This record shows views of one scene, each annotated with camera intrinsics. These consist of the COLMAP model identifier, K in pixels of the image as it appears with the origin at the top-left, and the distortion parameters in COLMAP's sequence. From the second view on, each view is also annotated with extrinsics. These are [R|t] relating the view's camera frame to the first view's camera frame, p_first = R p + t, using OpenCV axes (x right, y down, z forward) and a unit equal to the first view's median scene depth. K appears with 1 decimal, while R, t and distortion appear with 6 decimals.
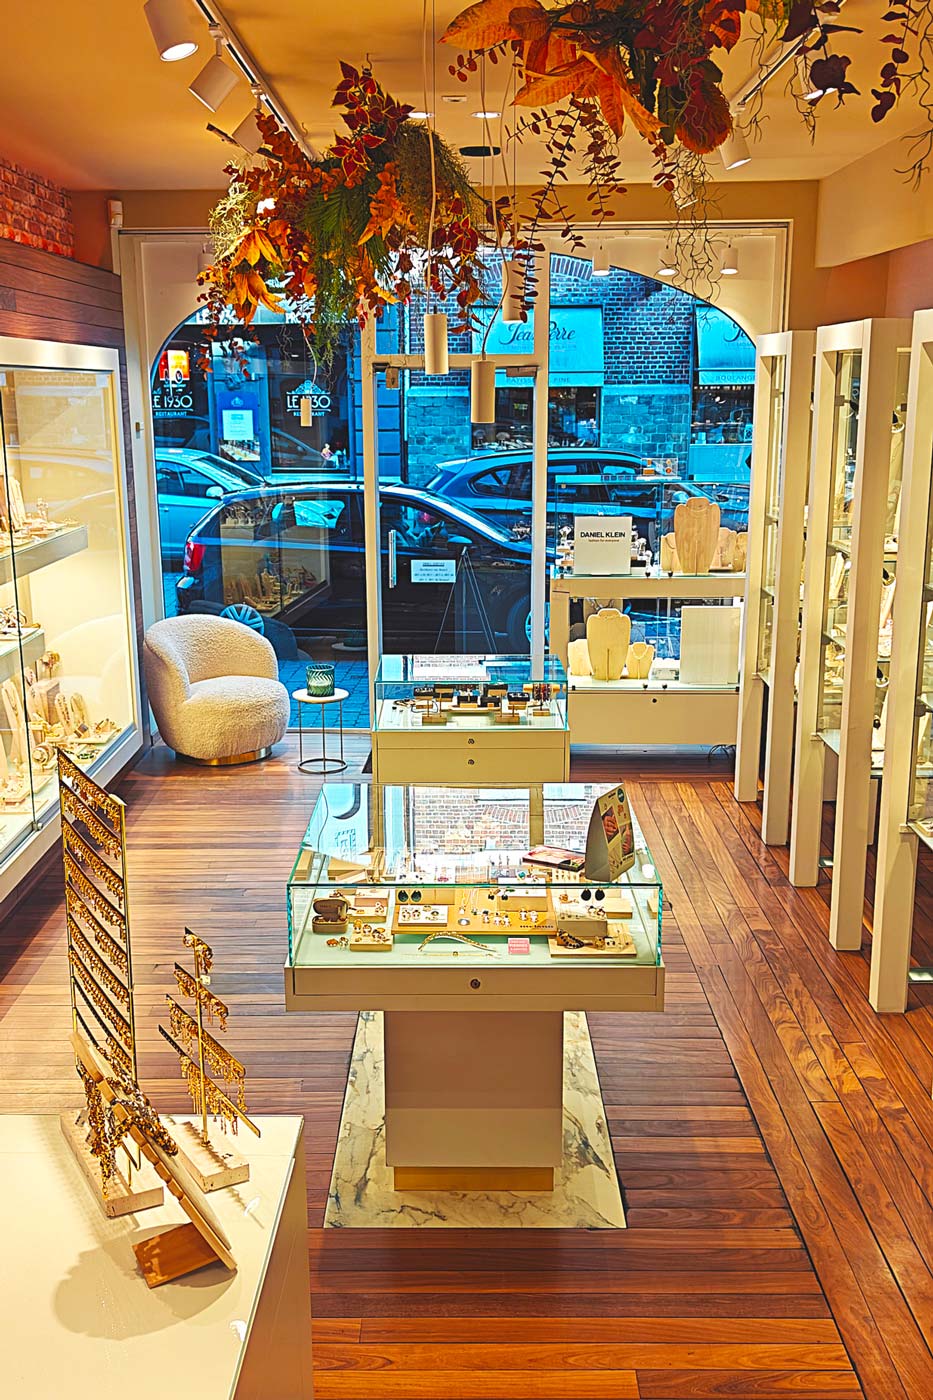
lens RADIAL K [[1410.3, 0, 466.5], [0, 1410.3, 700.0], [0, 0, 1]] dist [-0.001138, -0.000427]
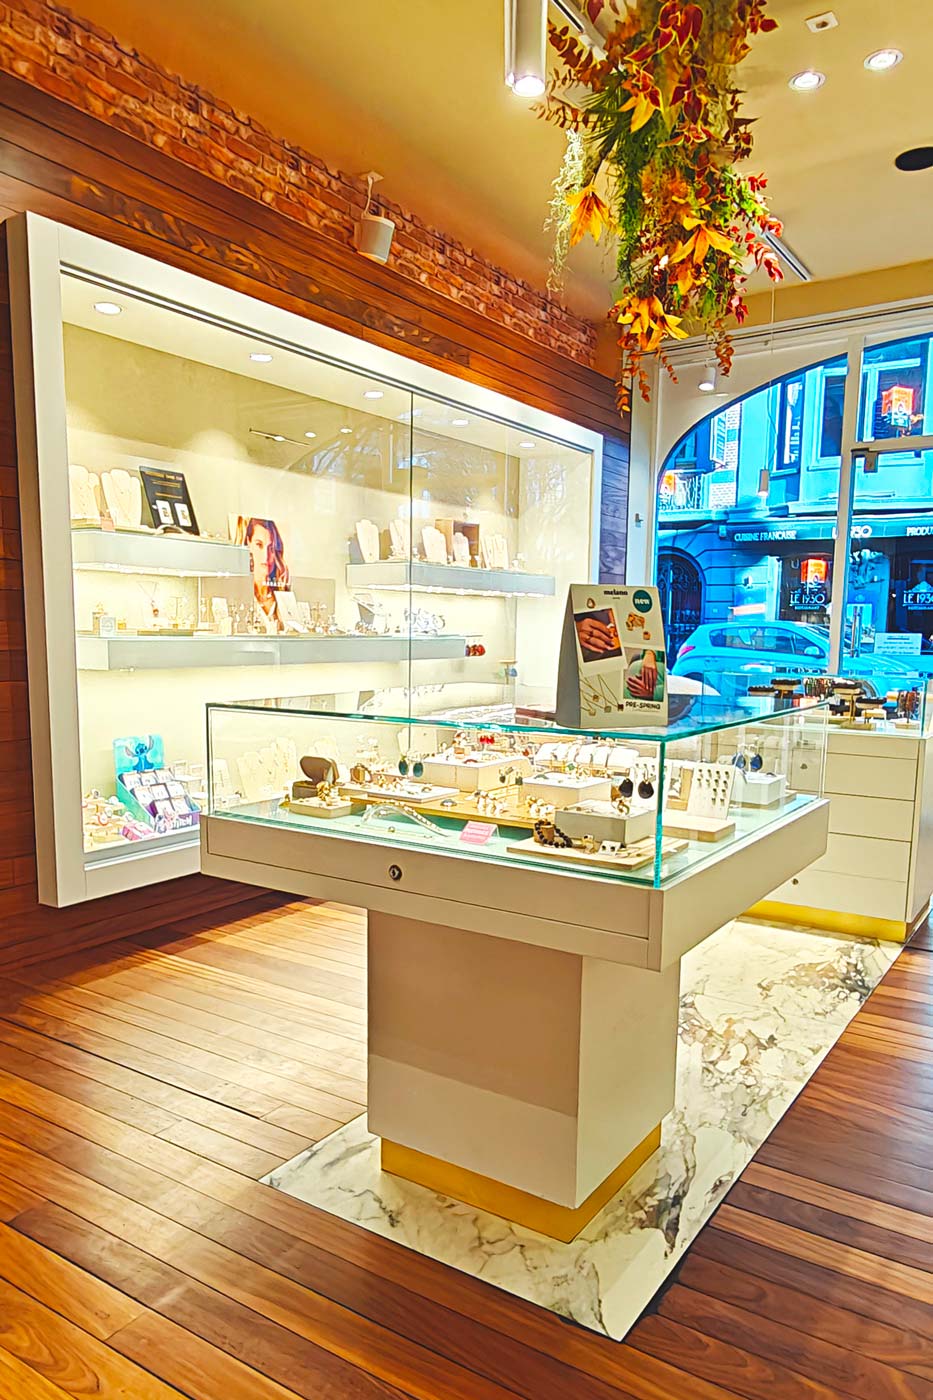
lens RADIAL K [[983.1, 0, 465.8], [0, 983.1, 756.3], [0, 0, 1]] dist [0.000473, 0.000244]
pose [[0.832088, 0.077321, -0.549228, 0.257838], [-0.127548, 0.990371, -0.053812, 0.150589], [0.539779, 0.114829, 0.833938, 0.558687]]
